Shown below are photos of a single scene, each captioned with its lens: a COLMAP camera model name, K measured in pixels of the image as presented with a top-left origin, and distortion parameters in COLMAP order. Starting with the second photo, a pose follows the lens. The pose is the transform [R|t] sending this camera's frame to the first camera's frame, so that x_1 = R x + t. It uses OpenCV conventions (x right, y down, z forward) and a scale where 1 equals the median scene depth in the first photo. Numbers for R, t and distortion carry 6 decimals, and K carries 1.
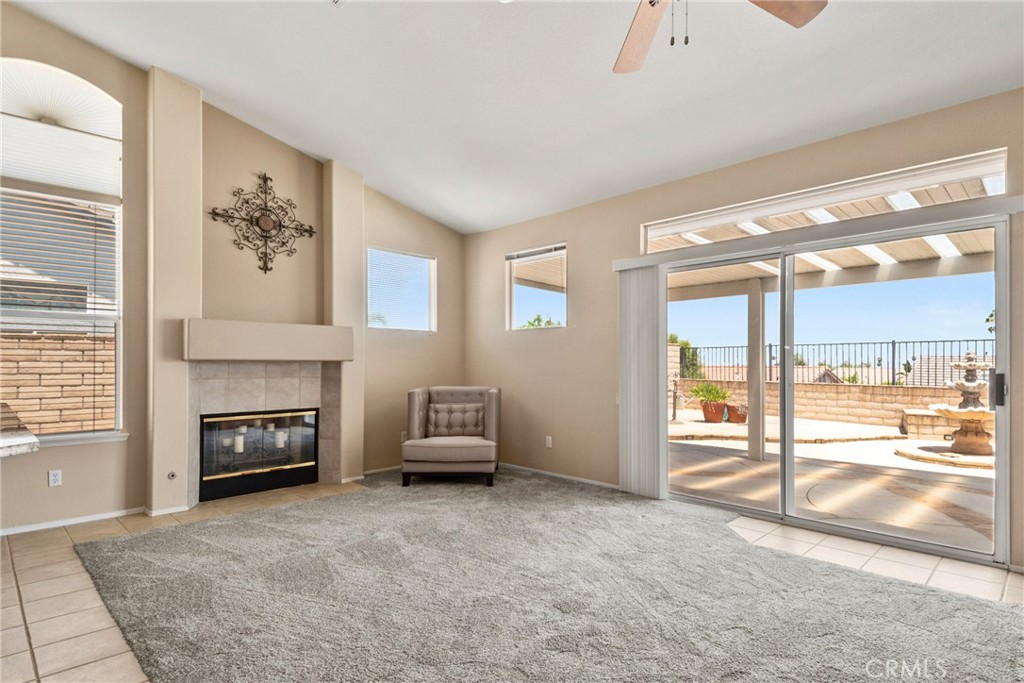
lens RADIAL K [[529.8, 0, 525.1], [0, 529.8, 355.0], [0, 0, 1]] dist [0.057597, -0.026596]
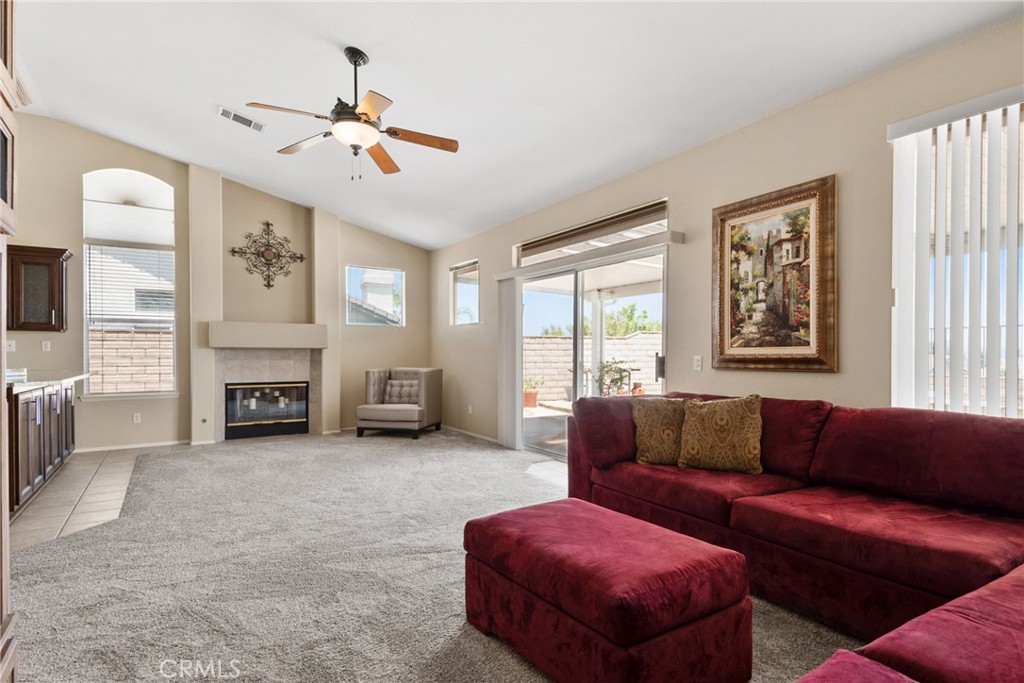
lens RADIAL K [[526.2, 0, 517.0], [0, 526.2, 350.8], [0, 0, 1]] dist [0.047586, -0.000446]
pose [[0.976280, -0.000720, -0.216512, 0.498226], [0.003847, 0.999894, 0.014024, -0.000389], [0.216479, -0.014524, 0.976179, -0.280741]]
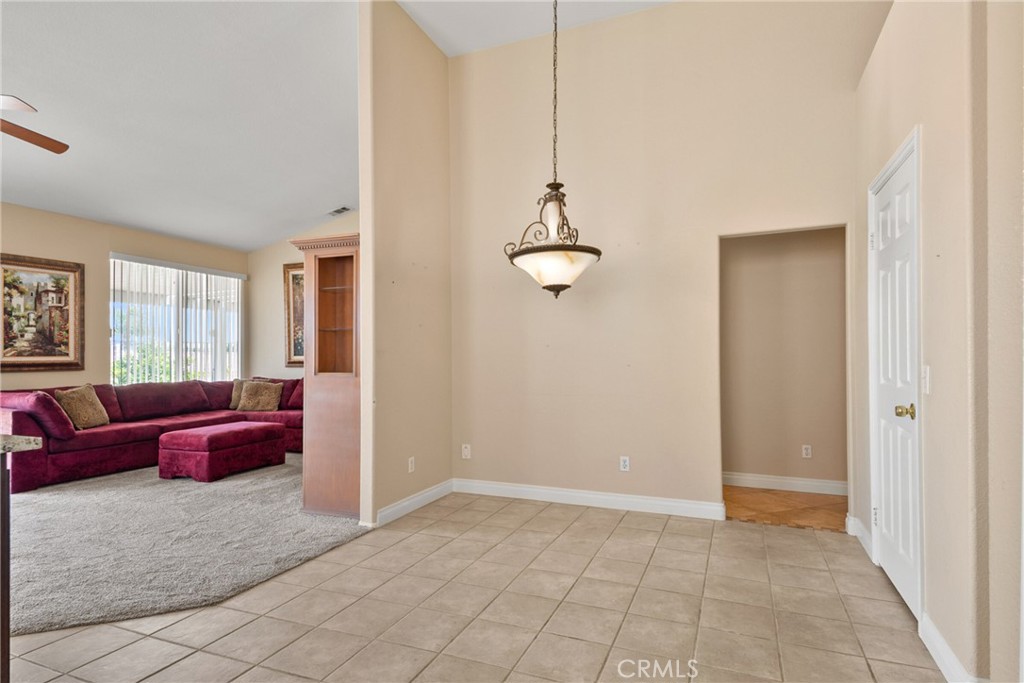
lens RADIAL K [[540.0, 0, 517.3], [0, 540.0, 351.8], [0, 0, 1]] dist [0.011344, -0.002161]
pose [[-0.392290, 0.009632, 0.919791, -0.757737], [-0.010563, 0.999832, -0.014975, 0.003062], [-0.919781, -0.015590, -0.392123, 0.011685]]
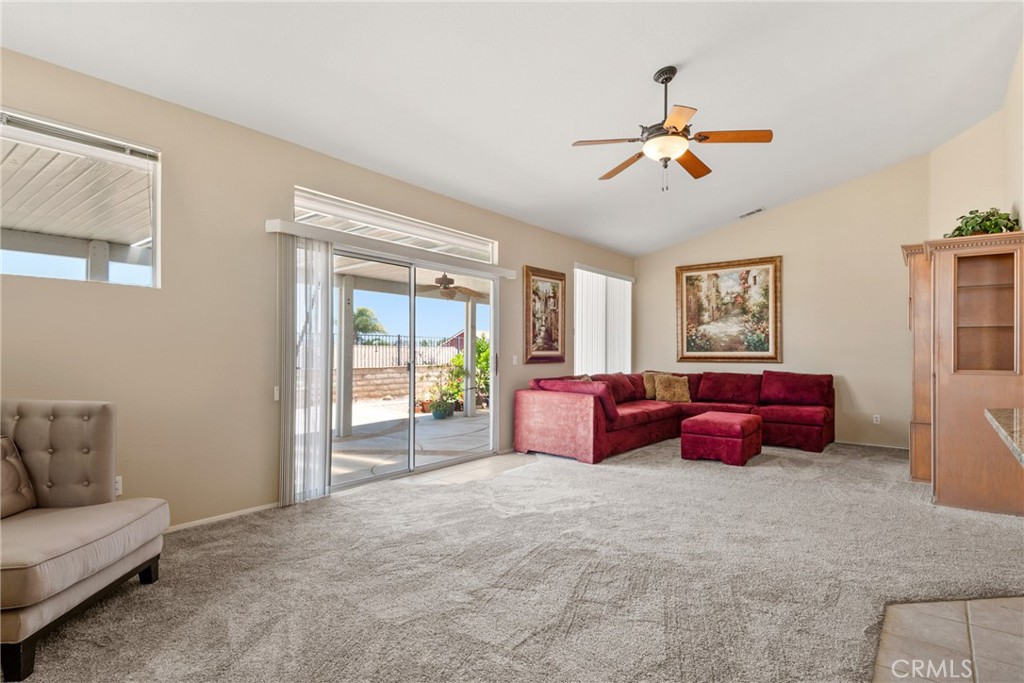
lens RADIAL K [[526.2, 0, 517.0], [0, 526.2, 350.8], [0, 0, 1]] dist [0.047586, -0.000446]
pose [[-0.117015, 0.002020, 0.993128, -0.639658], [-0.020405, 0.999782, -0.004438, 0.013609], [-0.992921, -0.020784, -0.116948, 0.711454]]
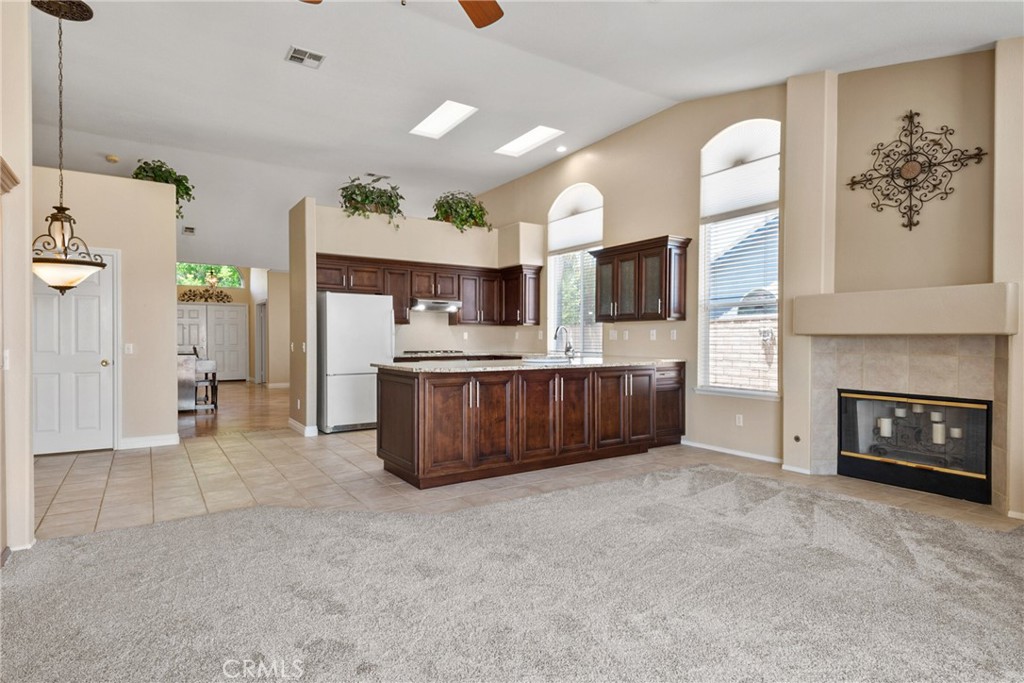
lens RADIAL K [[540.0, 0, 517.3], [0, 540.0, 351.8], [0, 0, 1]] dist [0.011344, -0.002161]
pose [[-0.198867, 0.023296, -0.979750, 0.474293], [0.015128, 0.999671, 0.020699, 0.010397], [0.979910, -0.010706, -0.199154, 0.566224]]
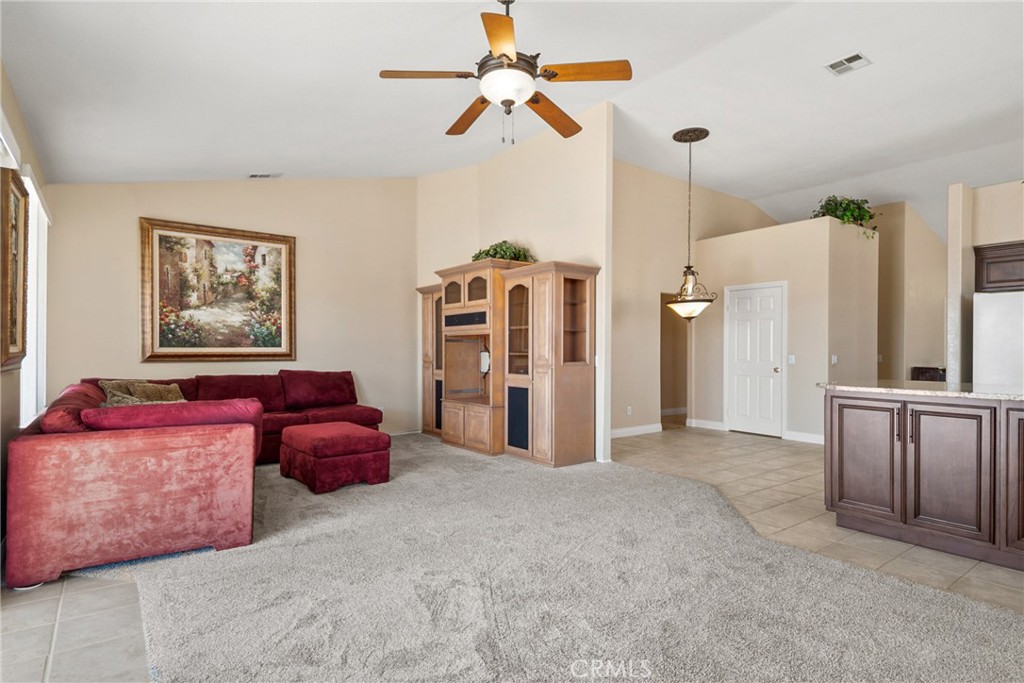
lens RADIAL K [[529.8, 0, 525.1], [0, 529.8, 355.0], [0, 0, 1]] dist [0.057597, -0.026596]
pose [[-0.990295, -0.005818, 0.138857, 0.016356], [-0.006757, 0.999957, -0.006288, 0.017225], [-0.138814, -0.007165, -0.990293, 1.017069]]
